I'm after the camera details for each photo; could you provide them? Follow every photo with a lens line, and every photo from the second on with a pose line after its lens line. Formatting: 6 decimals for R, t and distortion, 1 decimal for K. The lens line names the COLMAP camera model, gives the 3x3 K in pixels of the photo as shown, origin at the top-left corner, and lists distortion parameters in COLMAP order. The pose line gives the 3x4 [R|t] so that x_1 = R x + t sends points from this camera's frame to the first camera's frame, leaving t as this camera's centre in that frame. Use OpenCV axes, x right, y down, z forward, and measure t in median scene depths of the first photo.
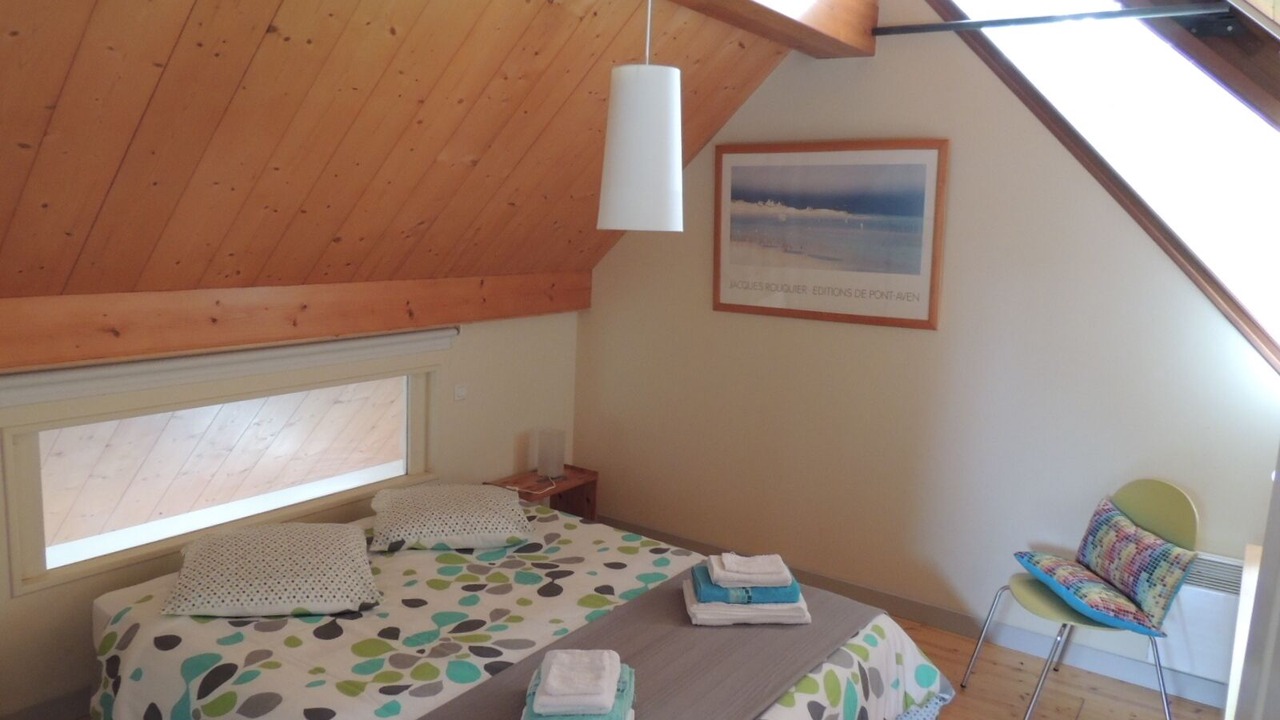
lens RADIAL K [[914.2, 0, 640.0], [0, 914.2, 360.0], [0, 0, 1]] dist [-0.023870, 0.001101]
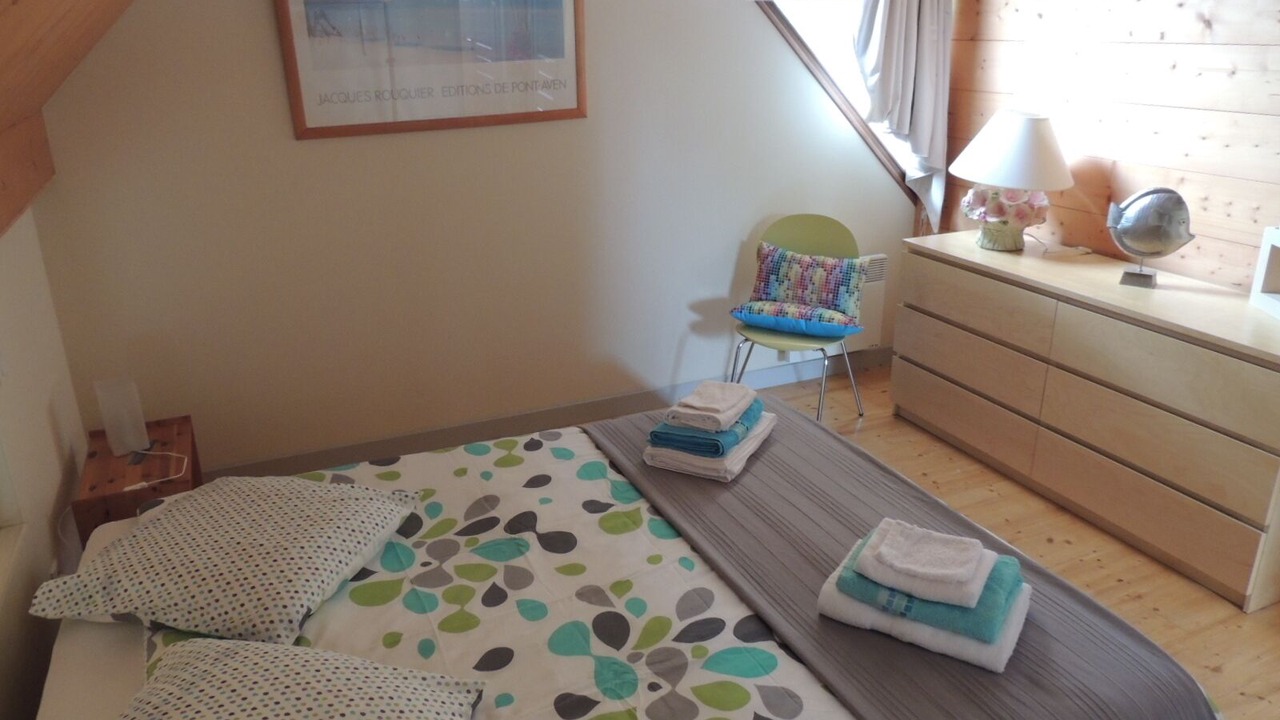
lens RADIAL K [[914.2, 0, 640.0], [0, 914.2, 360.0], [0, 0, 1]] dist [-0.023870, 0.001101]
pose [[0.507540, -0.343866, 0.790038, -0.567841], [0.169485, 0.938841, 0.299753, -0.085181], [-0.844795, -0.018237, 0.534780, 0.544836]]
